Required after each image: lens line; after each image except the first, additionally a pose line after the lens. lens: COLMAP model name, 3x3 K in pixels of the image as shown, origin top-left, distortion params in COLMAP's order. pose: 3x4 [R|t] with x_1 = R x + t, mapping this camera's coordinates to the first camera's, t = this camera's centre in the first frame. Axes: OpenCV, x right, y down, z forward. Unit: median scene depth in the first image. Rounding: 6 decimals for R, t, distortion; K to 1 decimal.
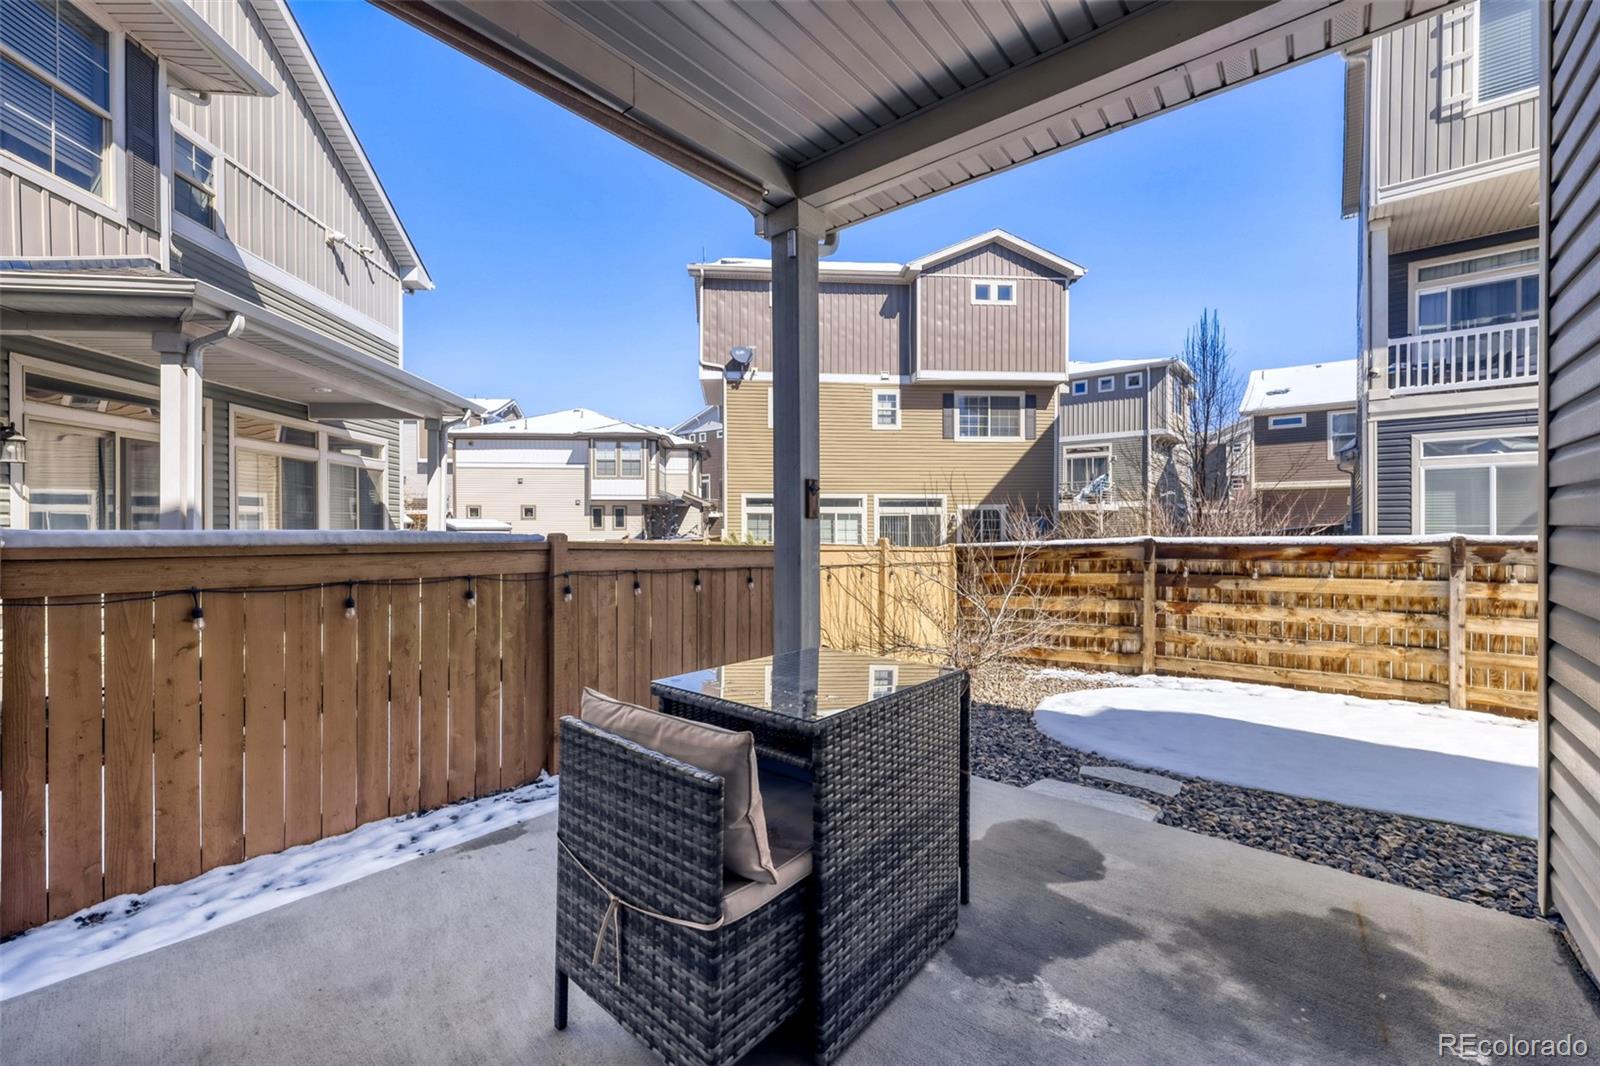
lens RADIAL K [[655.5, 0, 794.0], [0, 655.5, 525.9], [0, 0, 1]] dist [0.000462, 0.000295]
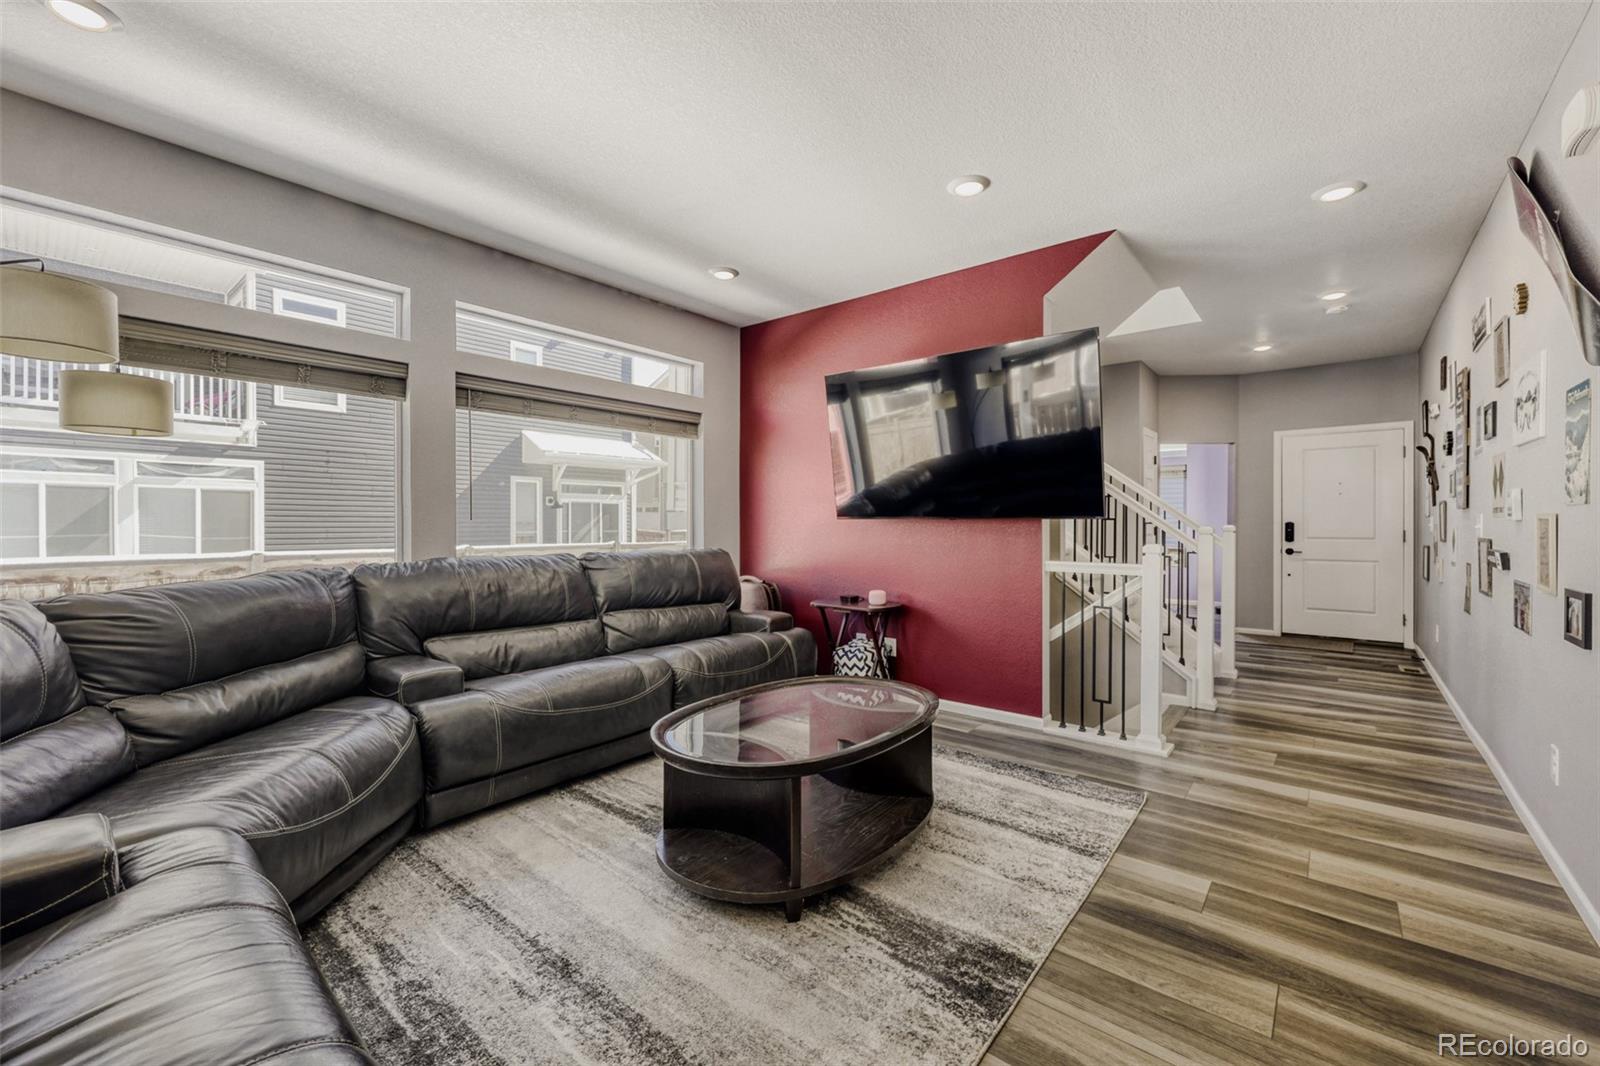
lens RADIAL K [[635.8, 0, 812.9], [0, 635.8, 527.1], [0, 0, 1]] dist [-0.000130, 0.000256]
pose [[-0.015454, -0.004571, 0.999870, 0.059165], [-0.000331, 0.999990, 0.004567, -0.034316], [-0.999881, -0.000261, -0.015456, -0.248221]]
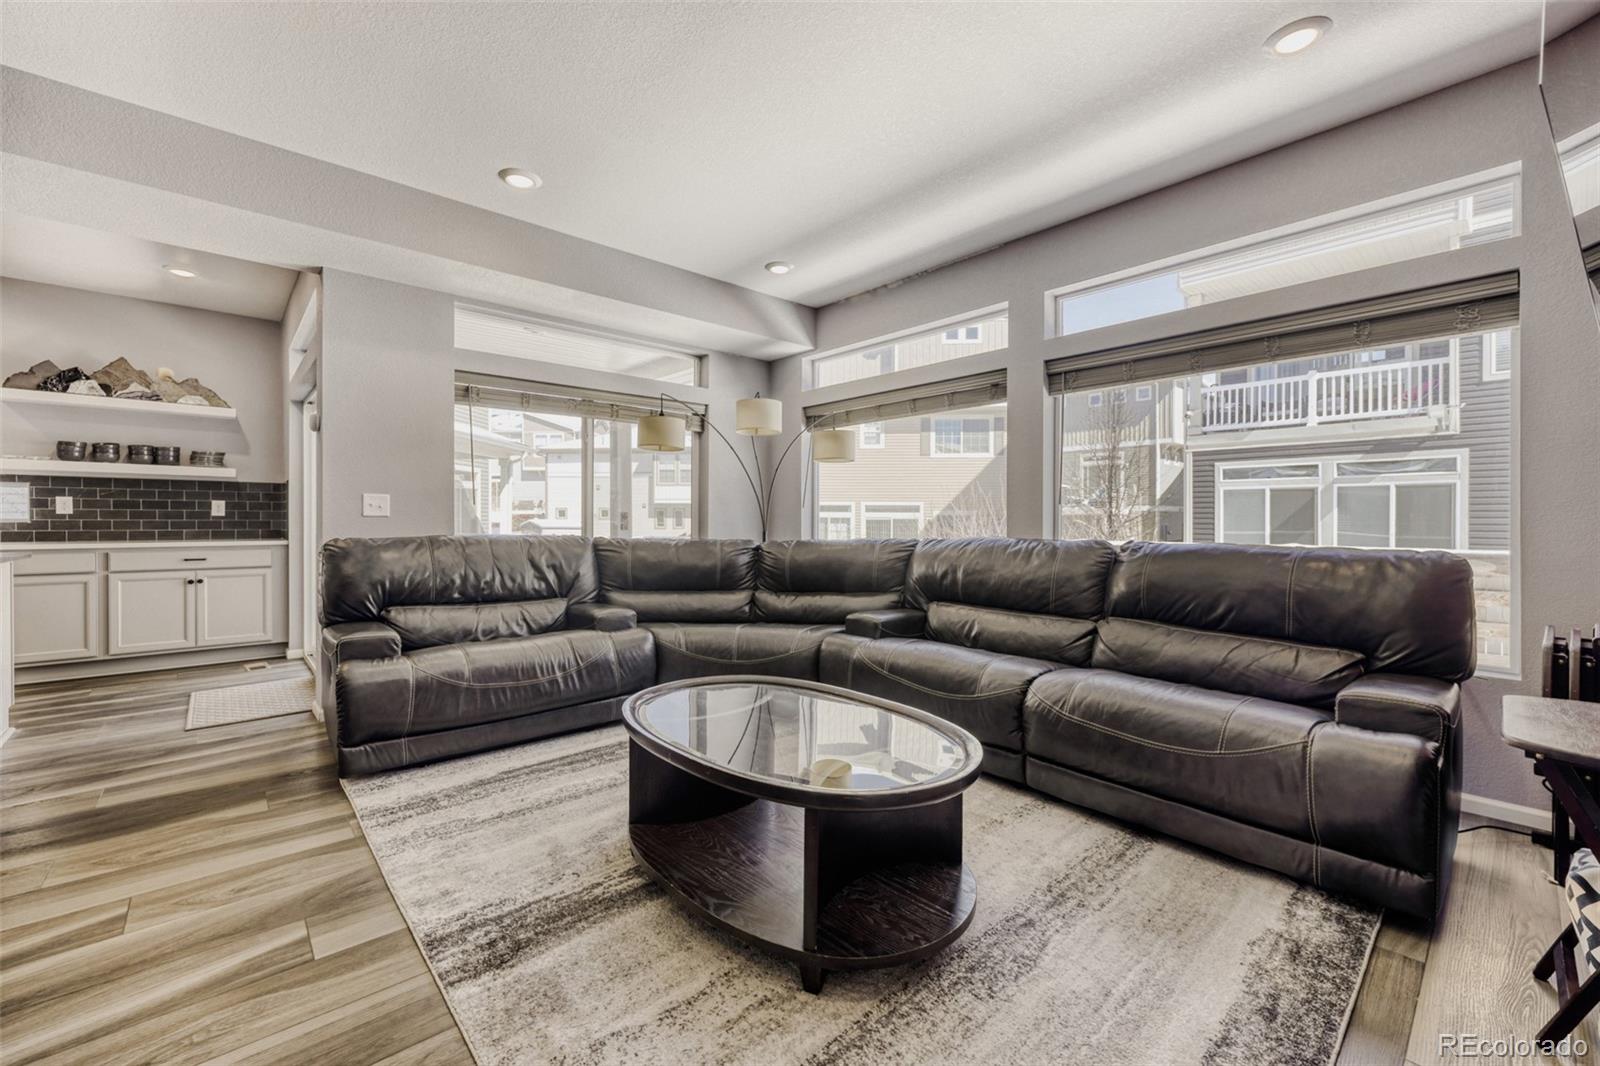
lens RADIAL K [[664.8, 0, 806.7], [0, 664.8, 529.5], [0, 0, 1]] dist [-0.000642, 0.000002]
pose [[0.989968, 0.008606, -0.141031, 0.428511], [-0.007157, 0.999916, 0.010780, -0.021675], [0.141112, -0.009663, 0.989946, -0.522301]]
